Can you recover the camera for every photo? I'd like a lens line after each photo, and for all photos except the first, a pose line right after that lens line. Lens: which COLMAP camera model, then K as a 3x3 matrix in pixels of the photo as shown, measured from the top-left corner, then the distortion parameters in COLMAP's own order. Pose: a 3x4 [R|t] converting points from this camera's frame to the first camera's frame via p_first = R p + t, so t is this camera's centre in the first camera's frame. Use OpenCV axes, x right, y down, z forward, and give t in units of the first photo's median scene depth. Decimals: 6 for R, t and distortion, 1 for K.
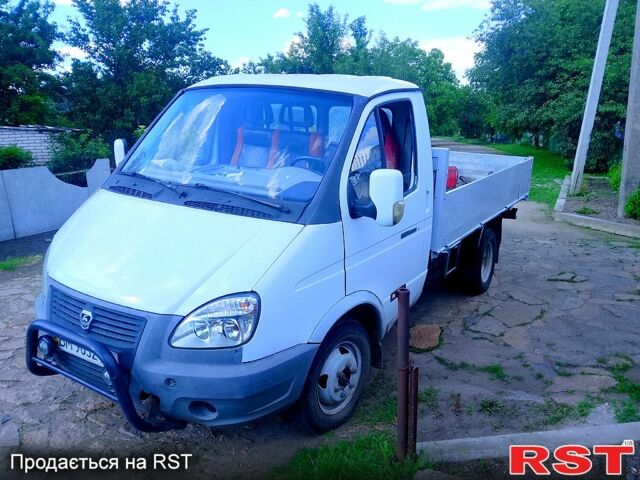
lens RADIAL K [[514.7, 0, 320.0], [0, 514.7, 240.0], [0, 0, 1]] dist [0.051010, -0.111937]
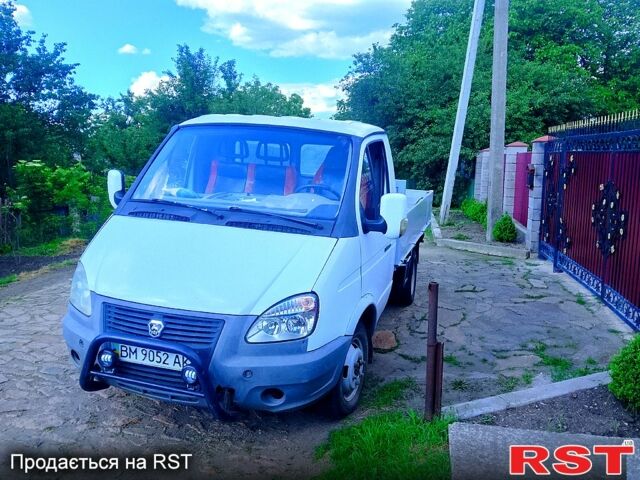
lens RADIAL K [[514.7, 0, 320.0], [0, 514.7, 240.0], [0, 0, 1]] dist [0.051010, -0.111937]
pose [[0.963198, -0.025273, 0.267602, -0.249344], [0.044938, 0.996699, -0.067618, 0.034933], [-0.265009, 0.077155, 0.961154, -0.102874]]
